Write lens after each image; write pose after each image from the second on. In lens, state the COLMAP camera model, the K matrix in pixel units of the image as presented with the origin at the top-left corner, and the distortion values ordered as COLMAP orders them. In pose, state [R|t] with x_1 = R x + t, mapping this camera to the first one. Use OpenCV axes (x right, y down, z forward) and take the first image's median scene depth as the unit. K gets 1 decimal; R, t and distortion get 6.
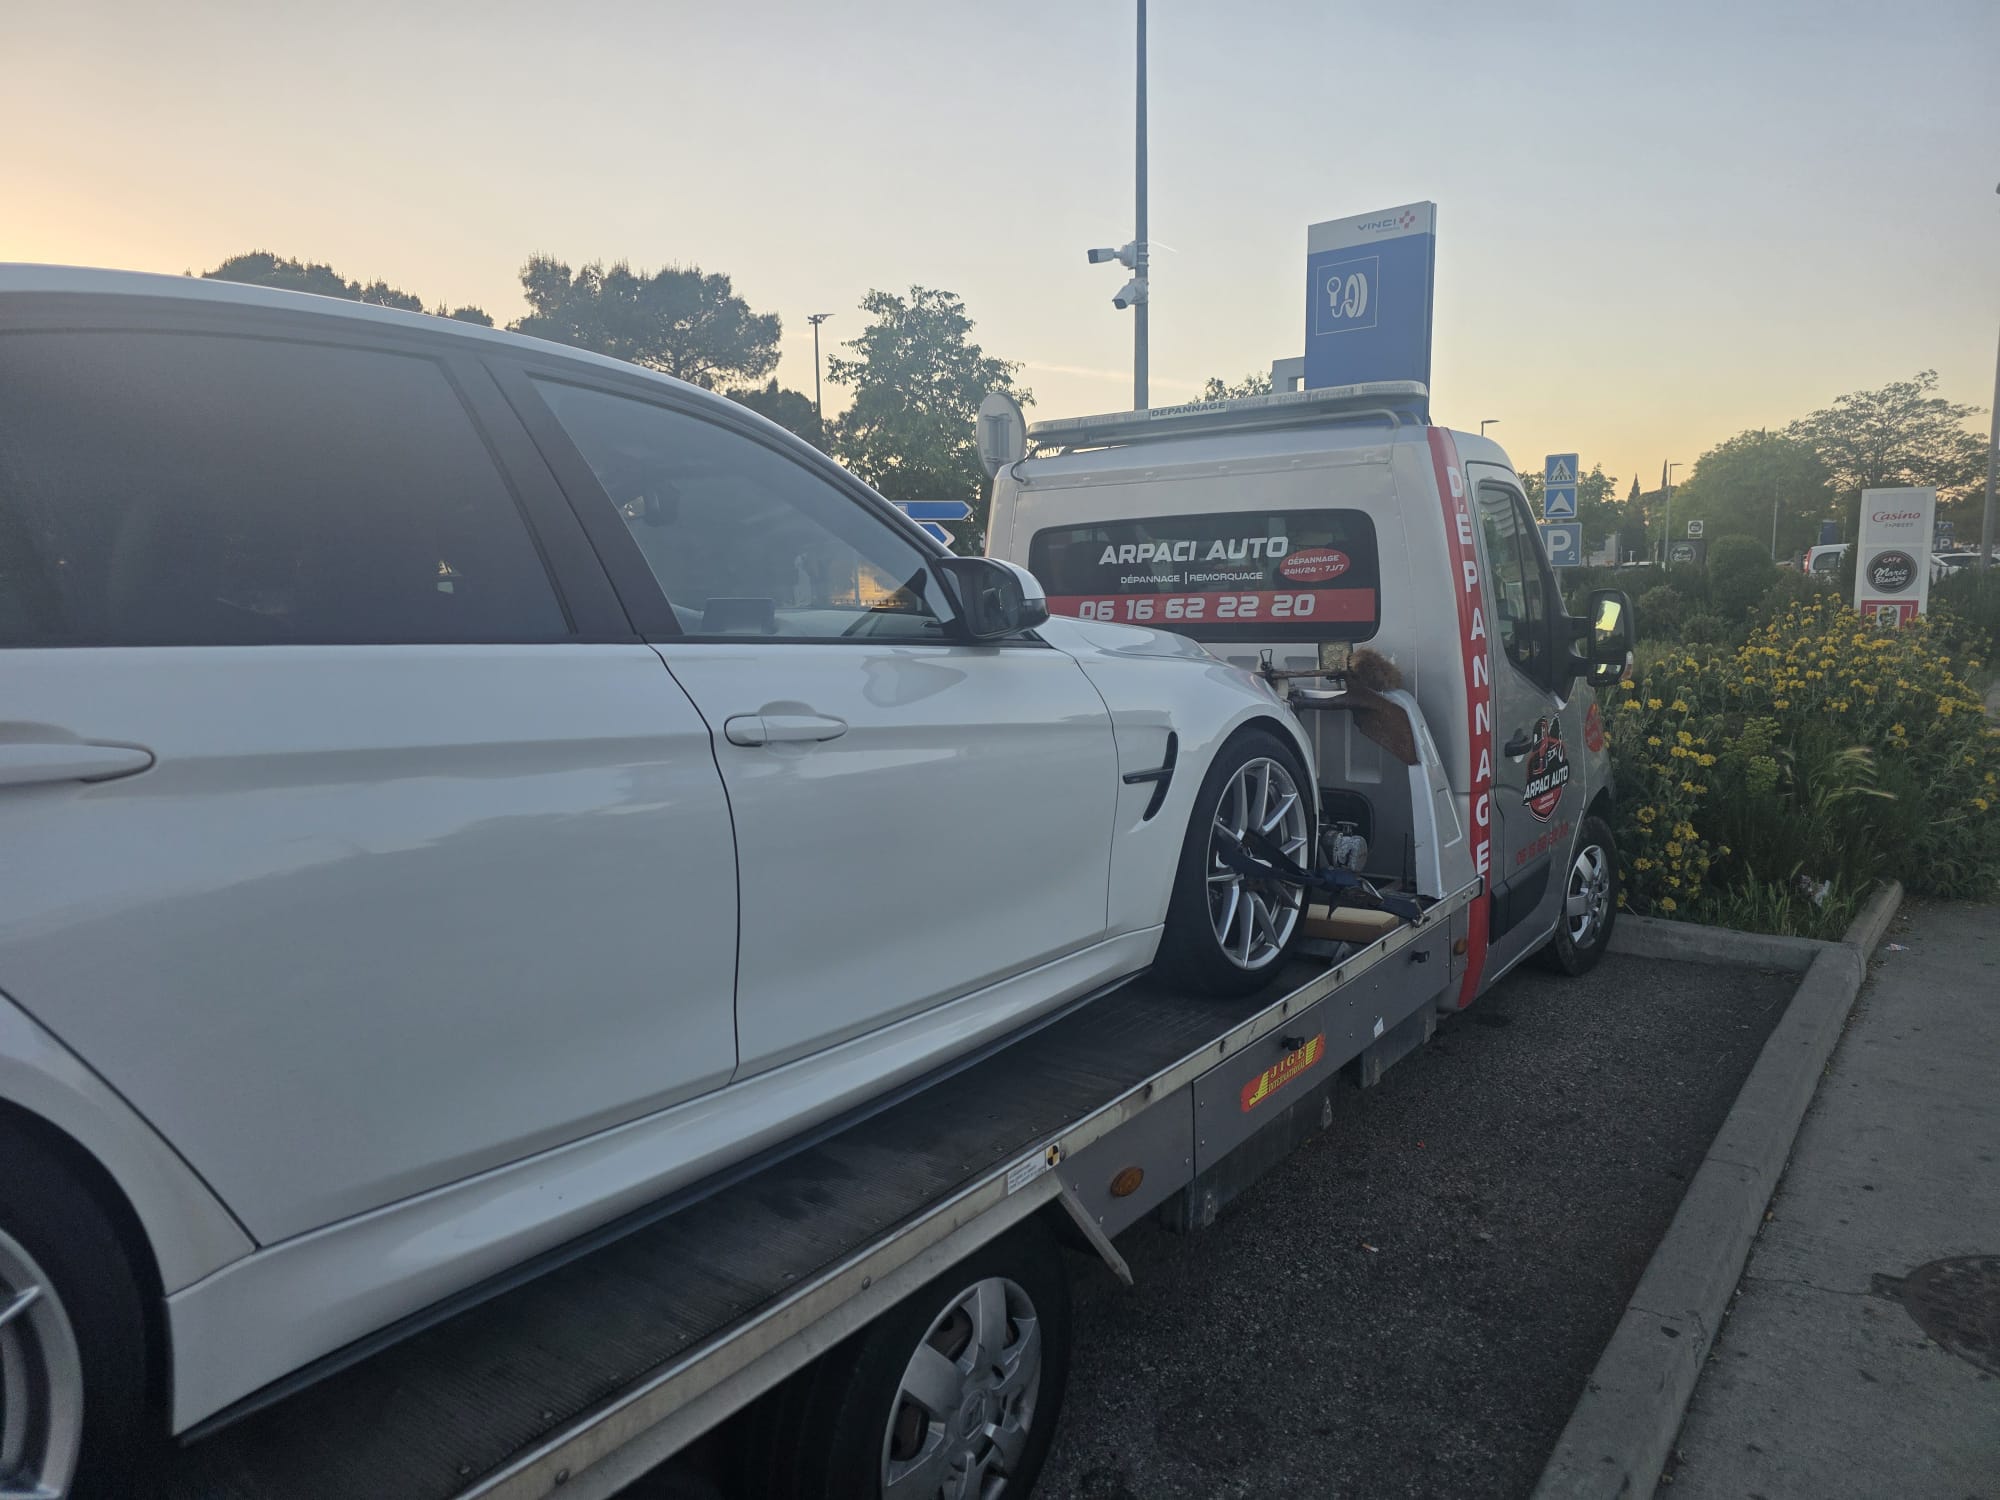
lens RADIAL K [[1307.6, 0, 937.8], [0, 1307.6, 744.8], [0, 0, 1]] dist [0.038587, -0.002289]
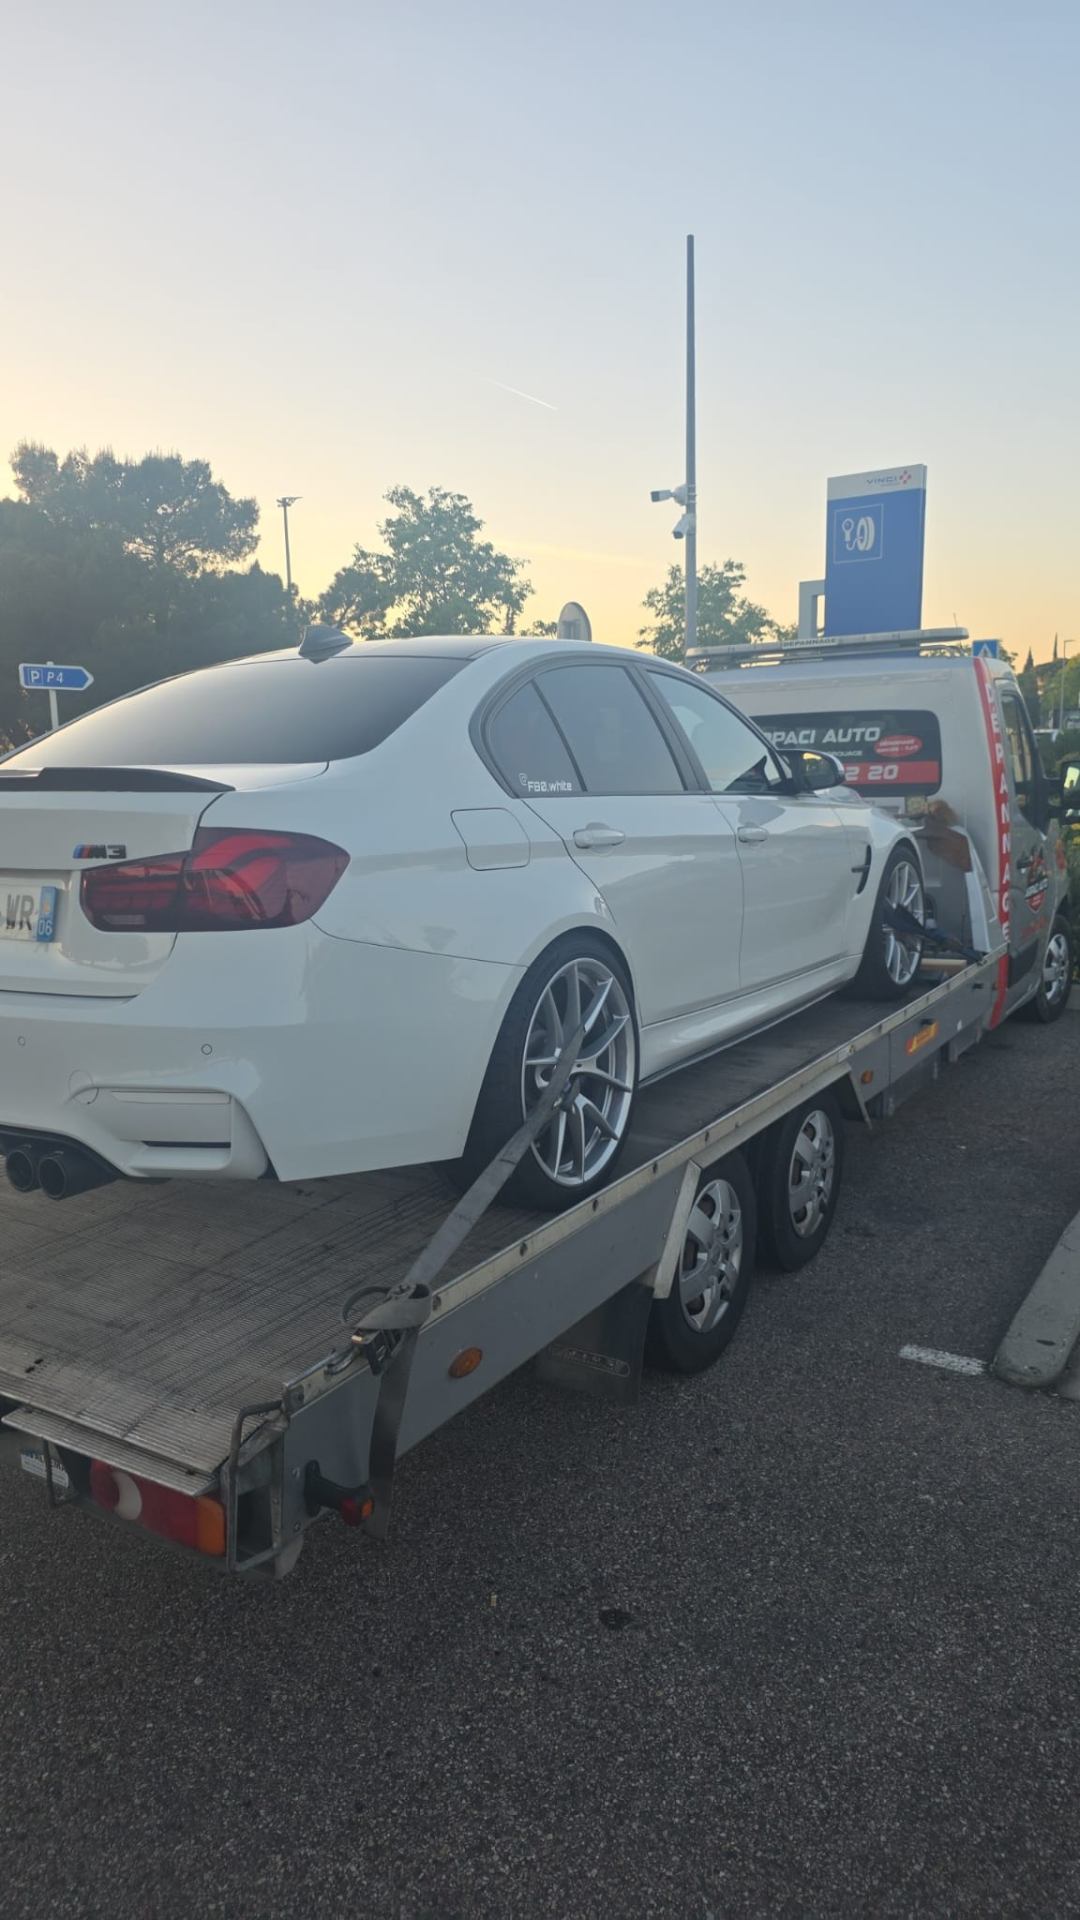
lens RADIAL K [[1310.3, 0, 443.5], [0, 1310.3, 959.2], [0, 0, 1]] dist [0.026534, 0.000033]
pose [[0.997185, -0.018897, 0.072557, -0.337778], [0.016428, 0.999271, 0.034475, 0.047830], [-0.073156, -0.033186, 0.996768, -0.475121]]
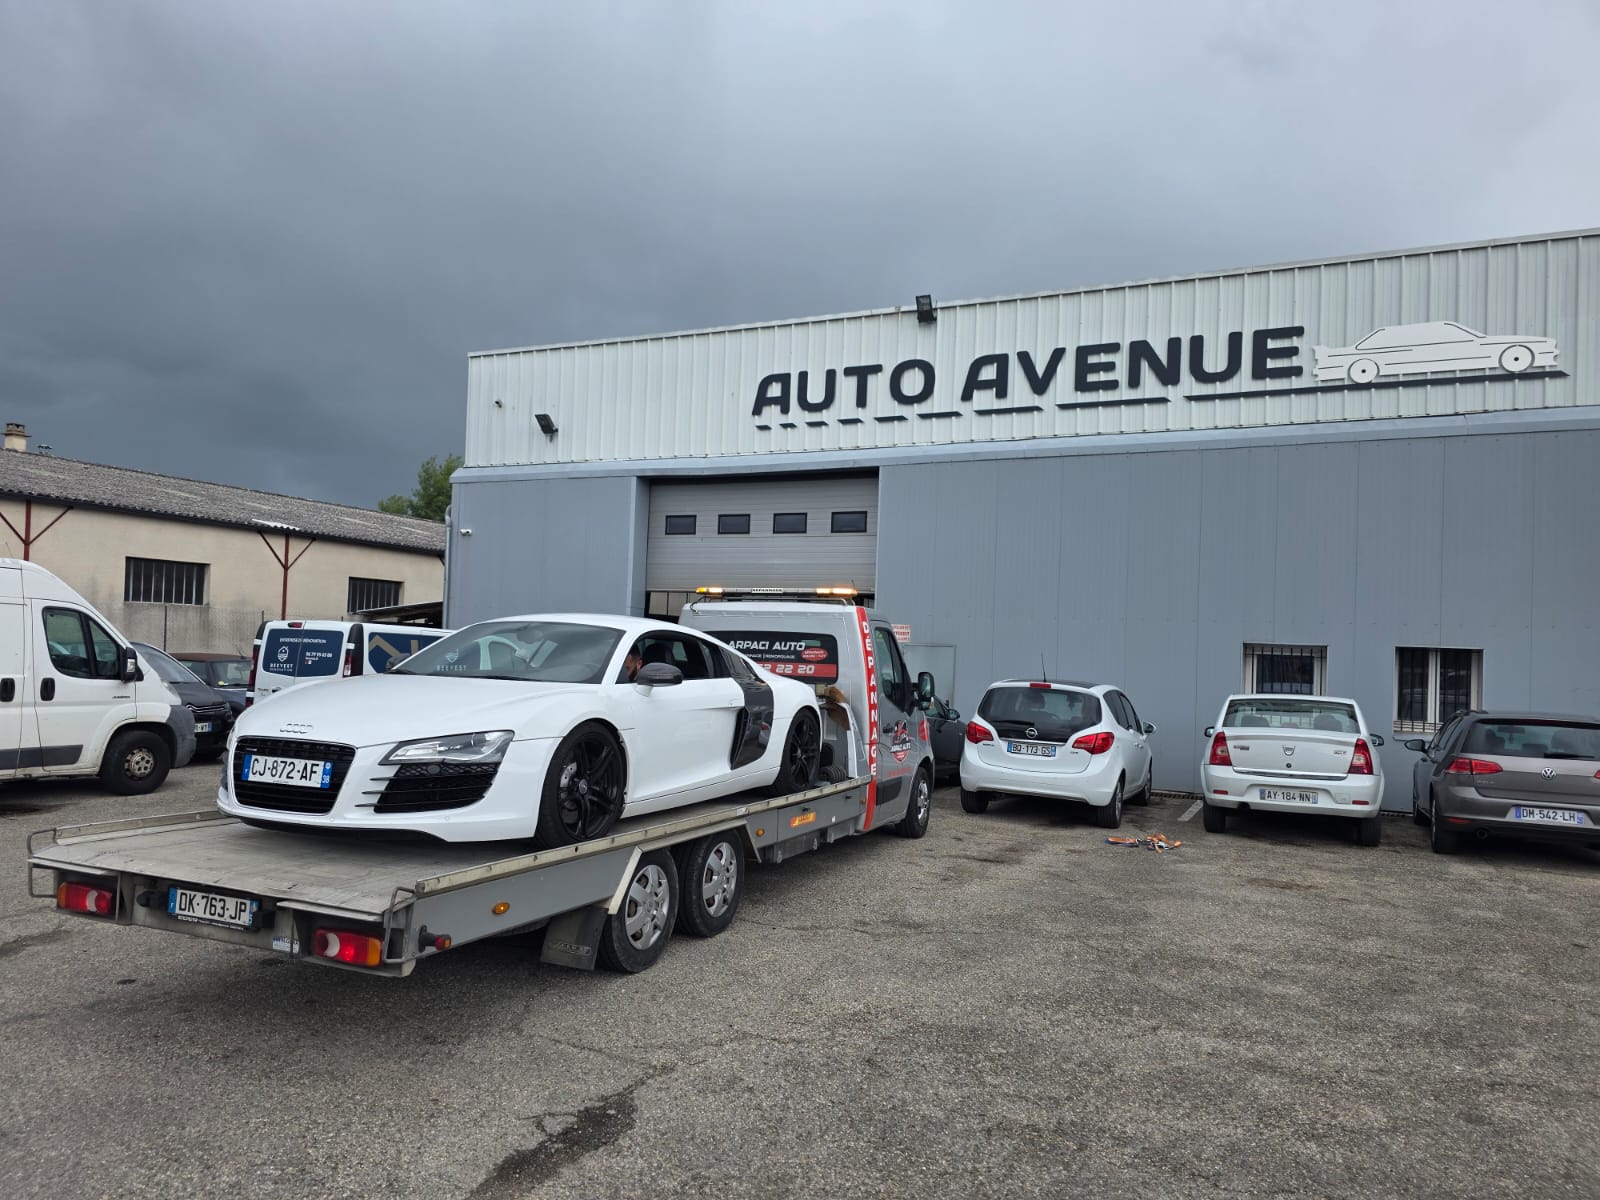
lens RADIAL K [[1161.8, 0, 786.8], [0, 1161.8, 631.7], [0, 0, 1]] dist [0.000937, -0.004999]
pose [[0.963484, 0.066903, 0.259275, -0.329906], [-0.026978, 0.987611, -0.154589, 0.159007], [-0.266405, 0.141949, 0.953352, -1.068654]]
